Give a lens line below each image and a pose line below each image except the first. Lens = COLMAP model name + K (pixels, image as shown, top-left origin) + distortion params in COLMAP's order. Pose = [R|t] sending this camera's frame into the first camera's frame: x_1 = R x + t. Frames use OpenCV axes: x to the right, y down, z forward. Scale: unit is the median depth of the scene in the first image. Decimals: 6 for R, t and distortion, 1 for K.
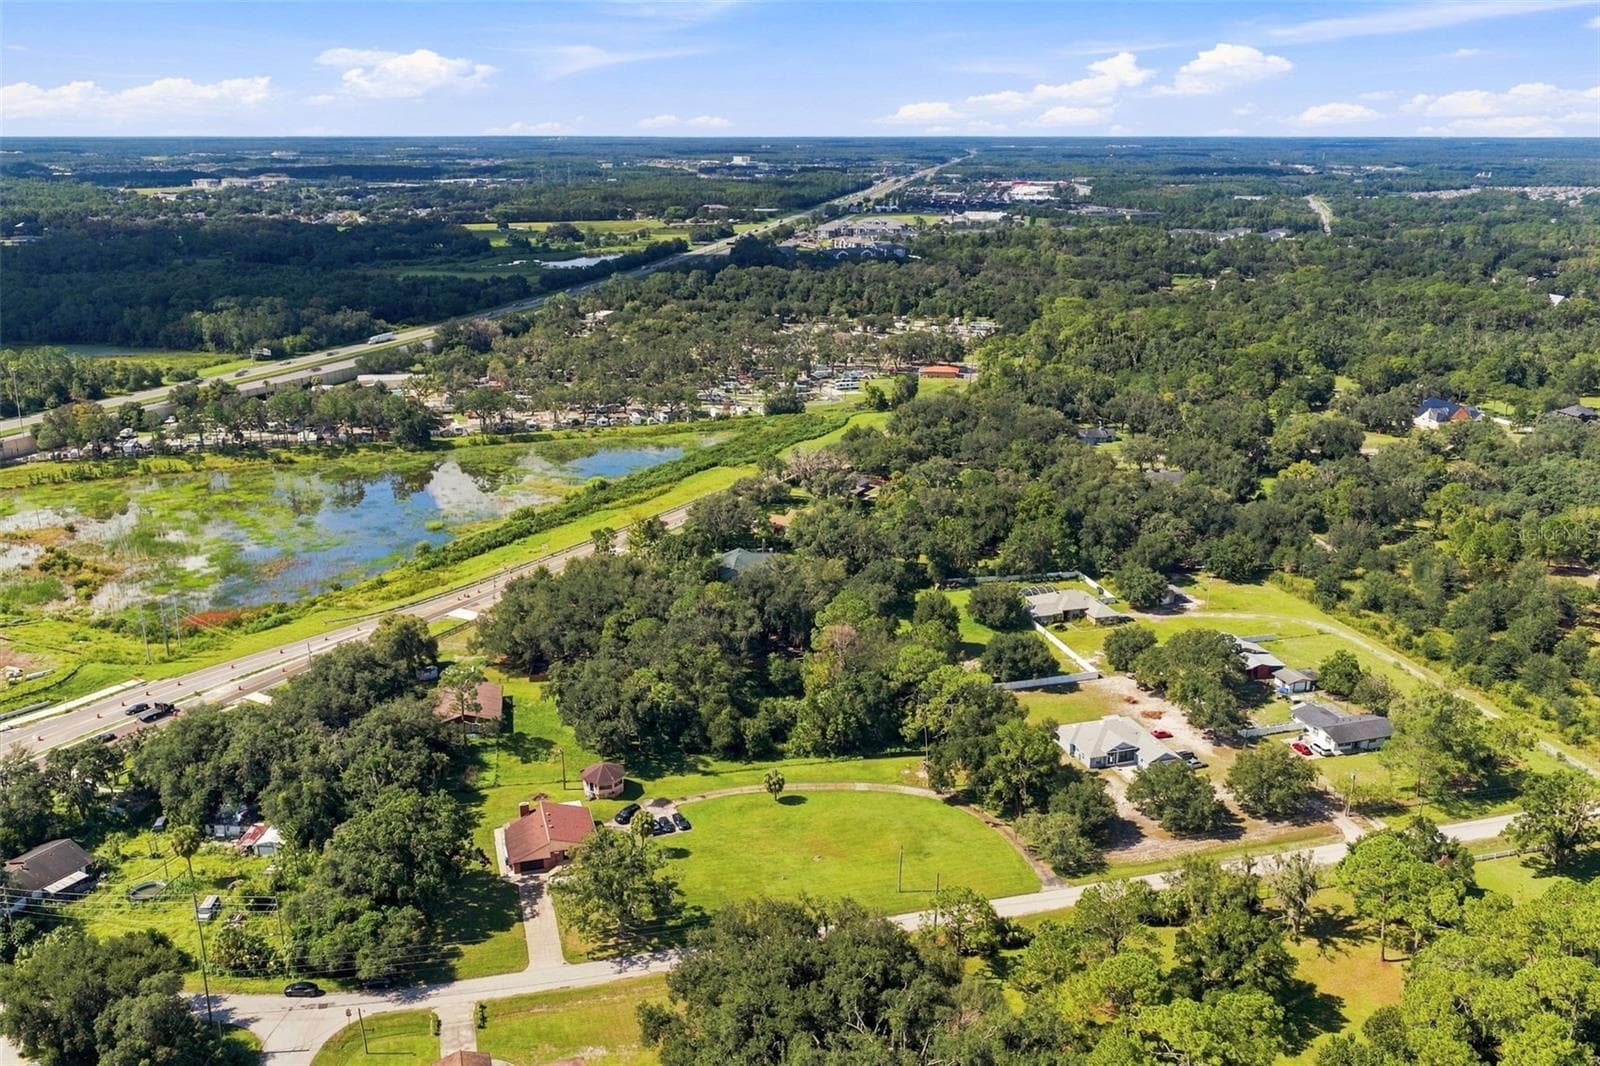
lens RADIAL K [[1322.6, 0, 798.5], [0, 1322.6, 528.5], [0, 0, 1]] dist [0.024627, -0.039335]
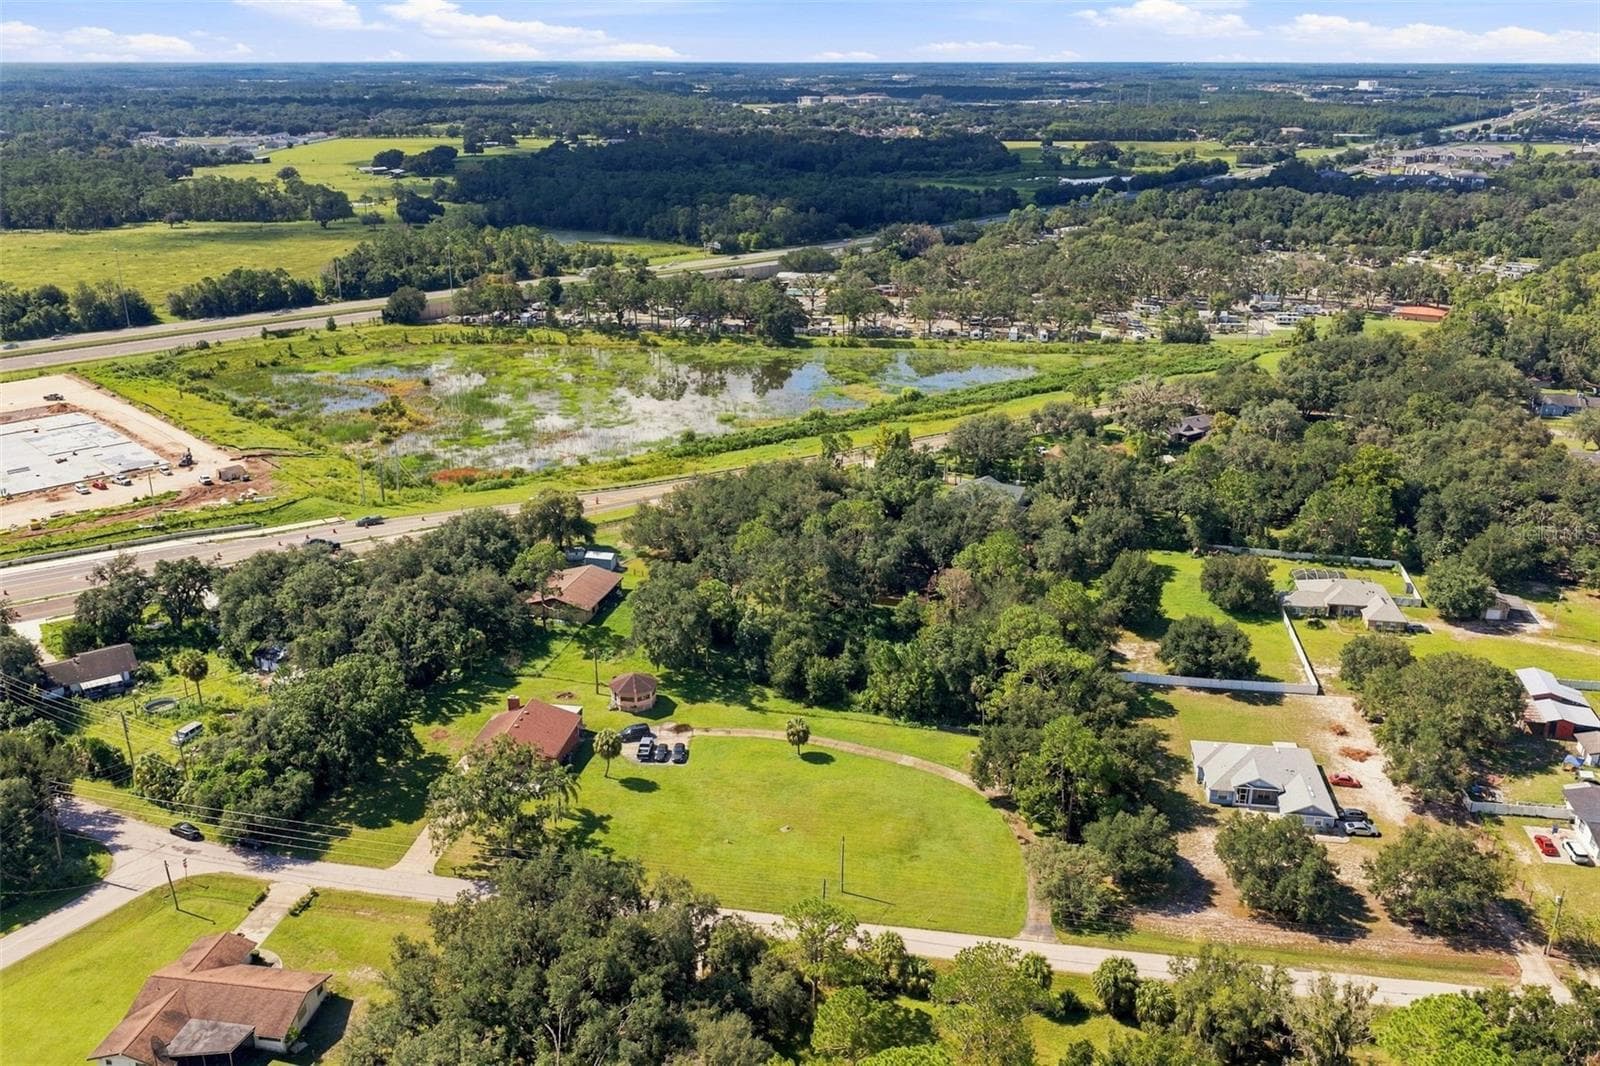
lens RADIAL K [[1322.6, 0, 802.6], [0, 1322.6, 529.7], [0, 0, 1]] dist [0.024627, -0.039335]
pose [[0.904330, 0.144075, -0.401783, 0.278896], [-0.123442, 0.989365, 0.076934, -0.002962], [0.408594, -0.019977, 0.912498, 0.205709]]
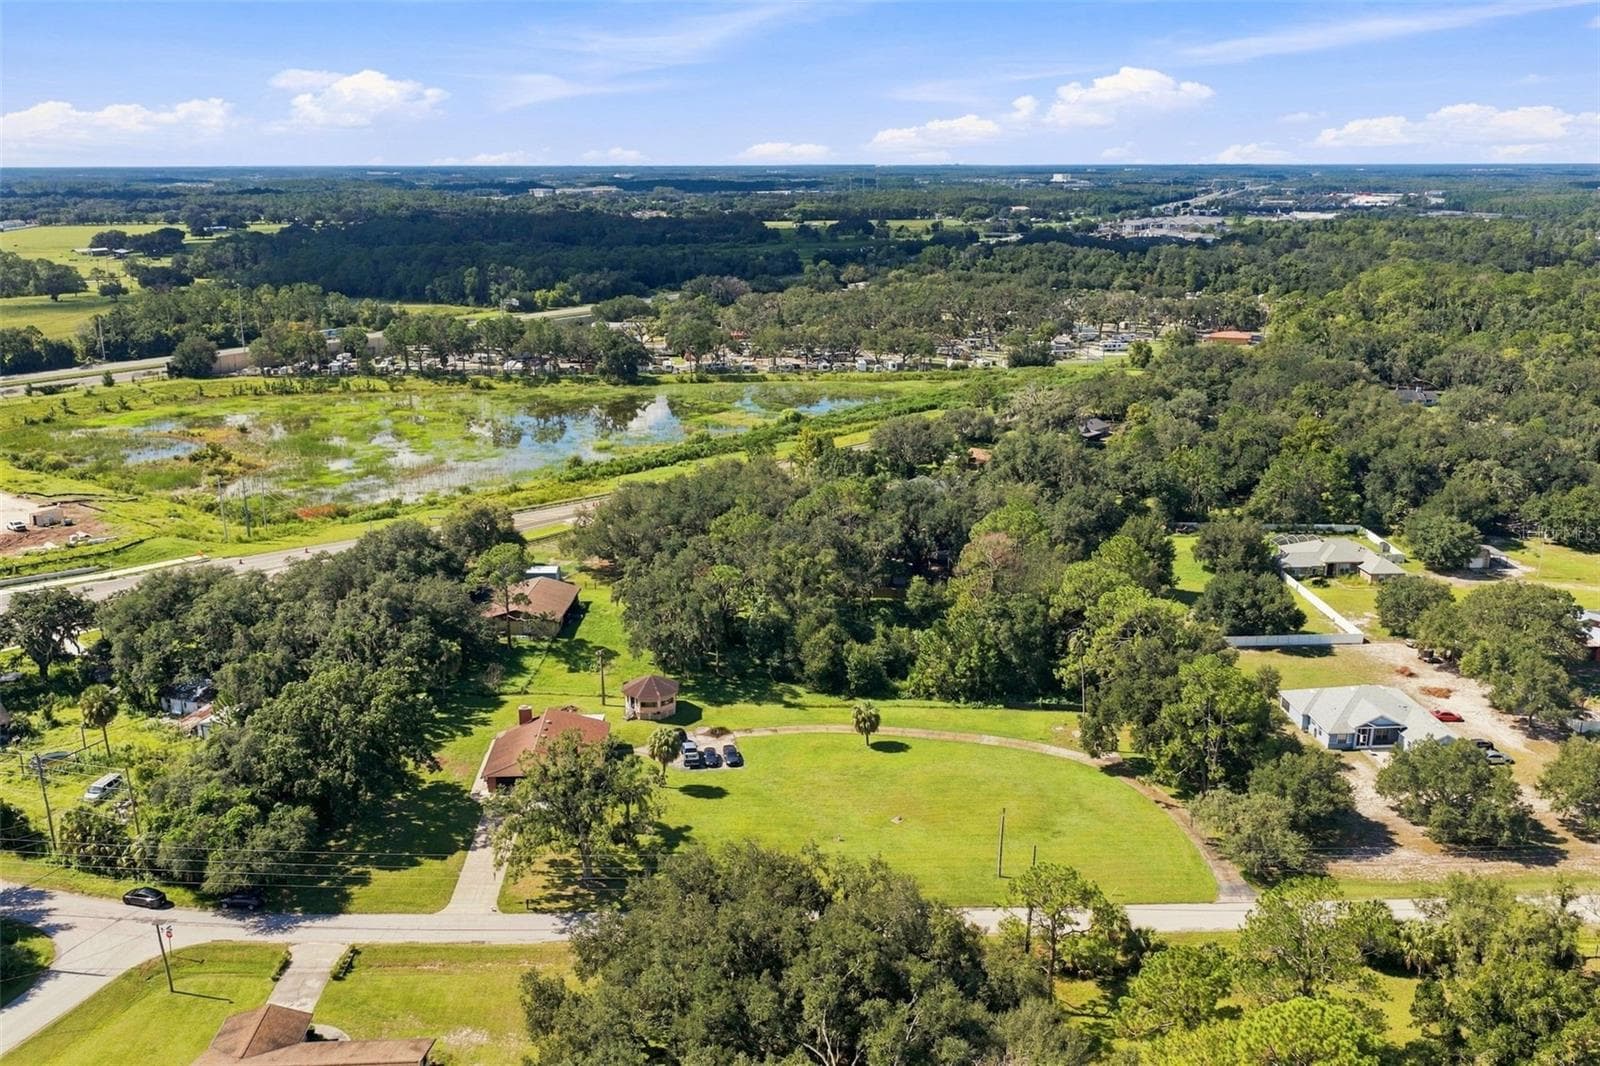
lens RADIAL K [[1322.6, 0, 800.1], [0, 1322.6, 526.4], [0, 0, 1]] dist [0.024627, -0.039335]
pose [[0.972346, 0.059600, -0.225812, 0.096056], [-0.064657, 0.997794, -0.015059, 0.088785], [0.224416, 0.029243, 0.974054, 0.244820]]
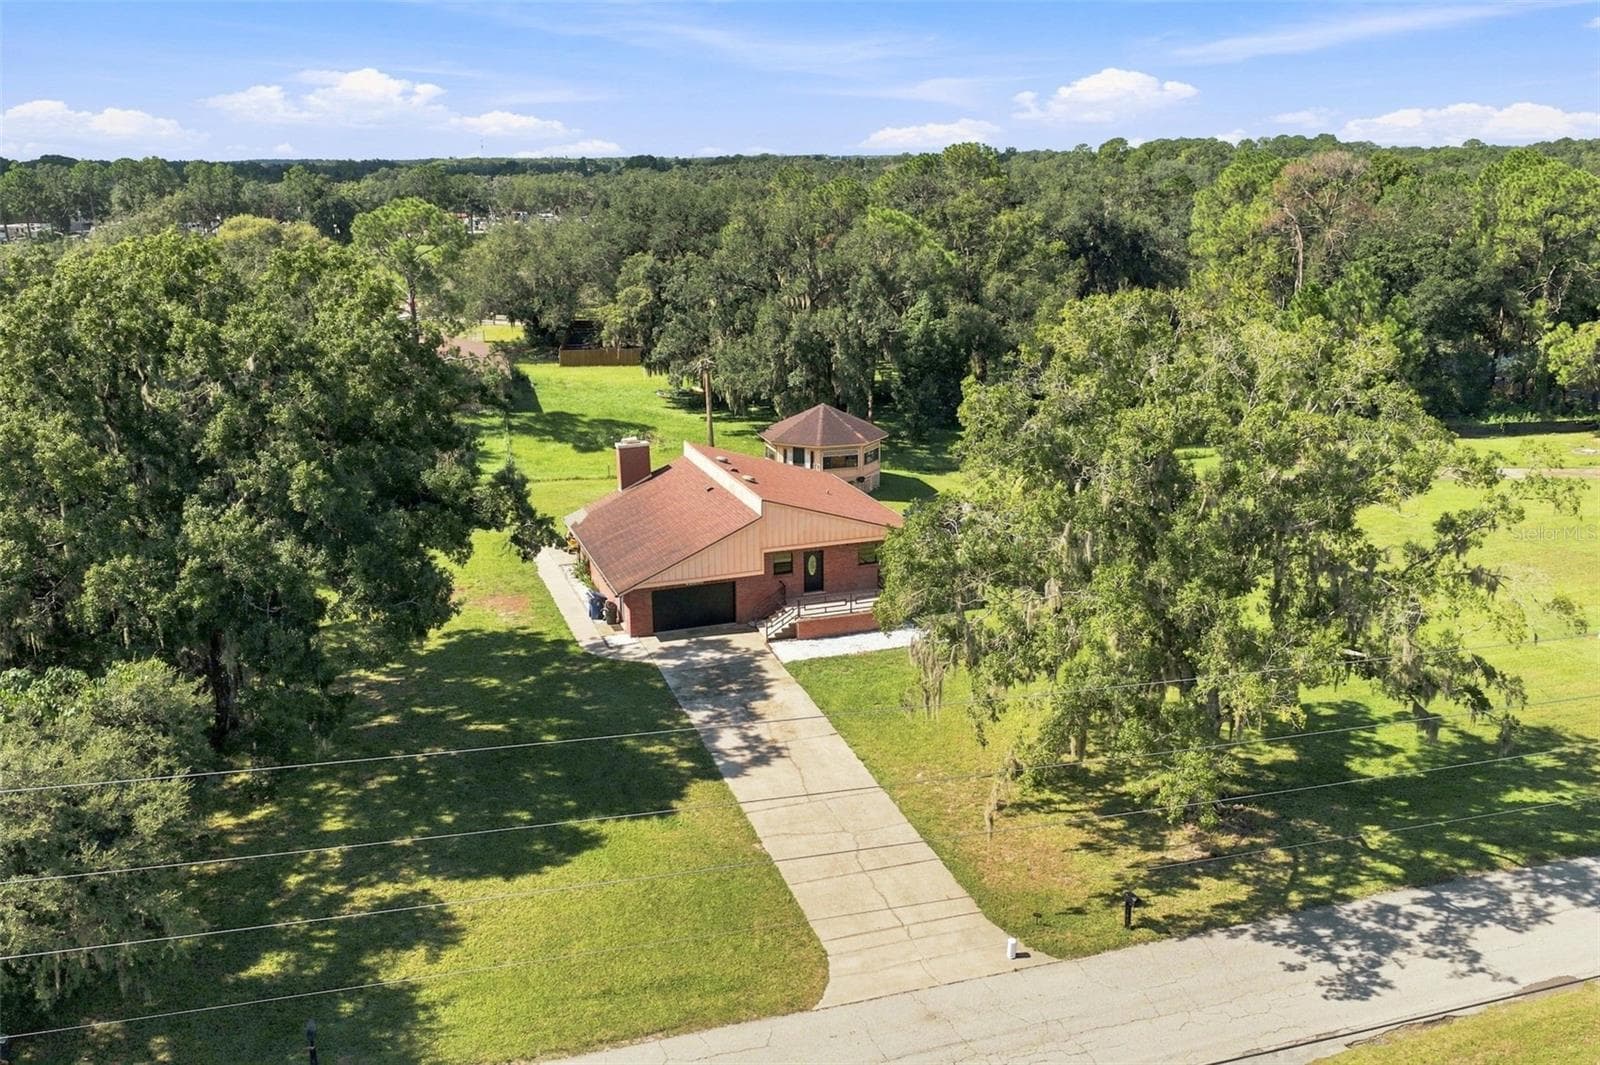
lens RADIAL K [[1322.6, 0, 800.1], [0, 1322.6, 538.0], [0, 0, 1]] dist [0.024627, -0.039335]
pose [[0.998850, -0.024491, 0.041209, -0.154742], [0.024975, 0.999624, -0.011285, 0.197758], [-0.040917, 0.012301, 0.999087, 0.594699]]
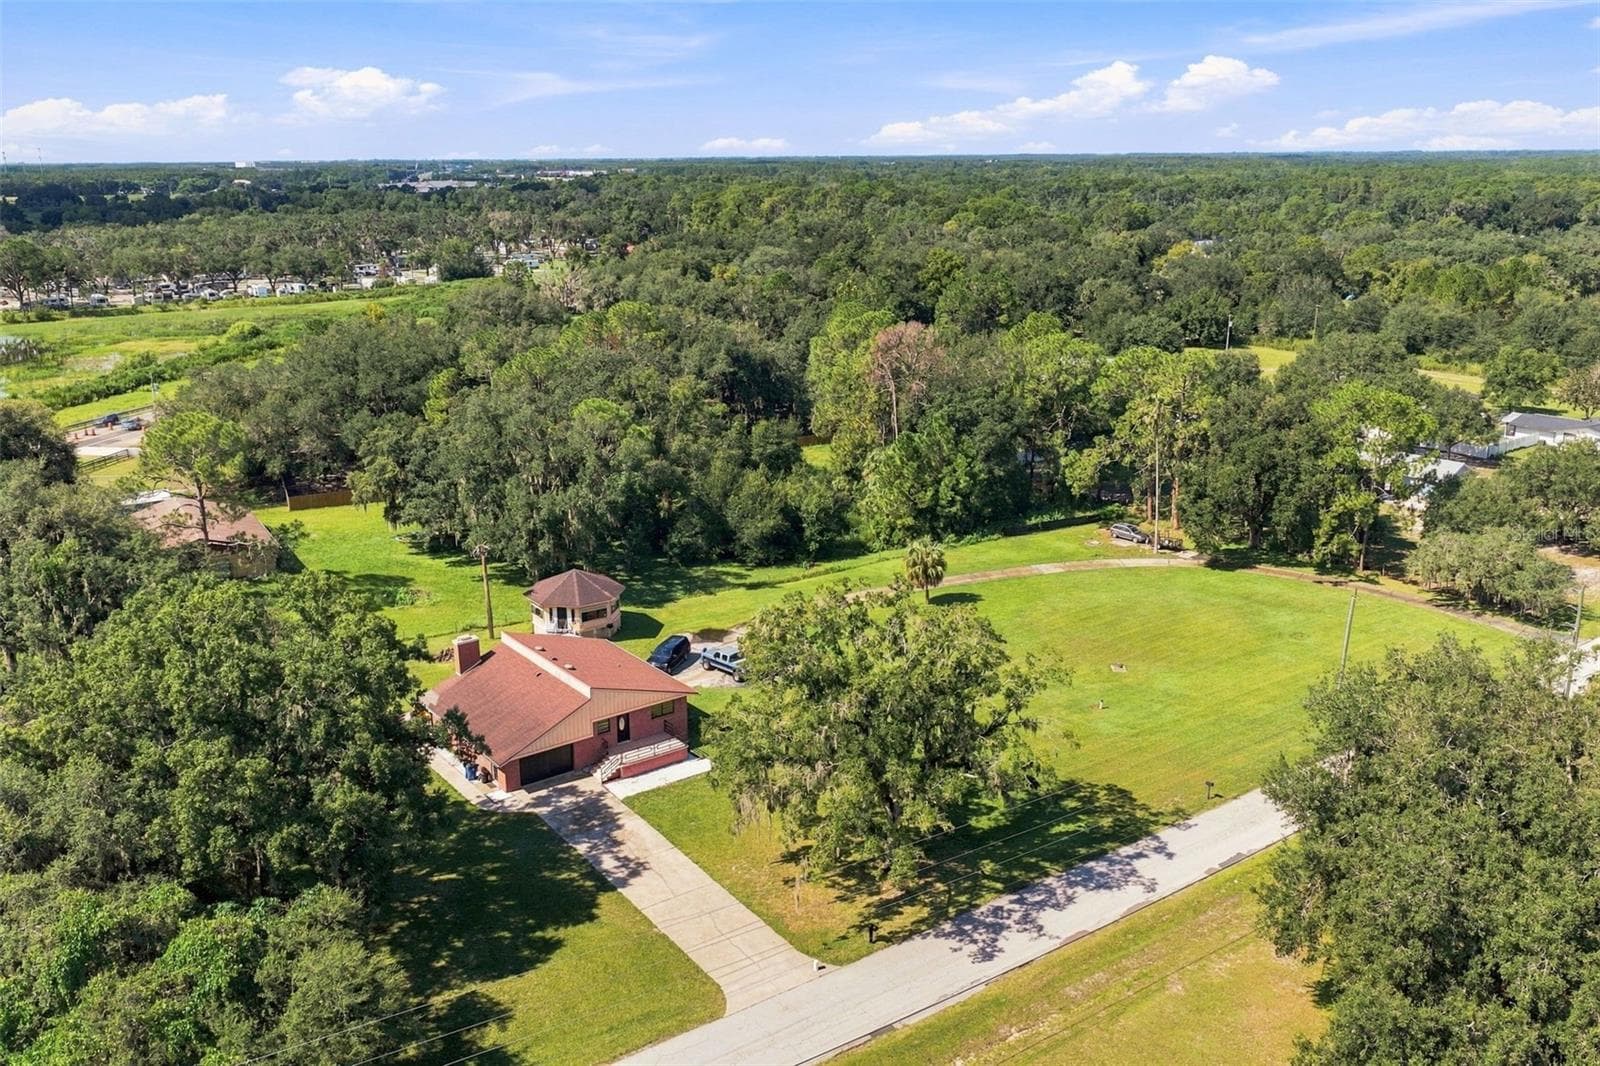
lens RADIAL K [[1322.6, 0, 801.2], [0, 1322.6, 535.3], [0, 0, 1]] dist [0.024627, -0.039335]
pose [[0.938506, -0.103274, 0.329455, -0.204699], [0.107453, 0.994195, 0.005552, 0.156659], [-0.328116, 0.030190, 0.944155, 0.492535]]
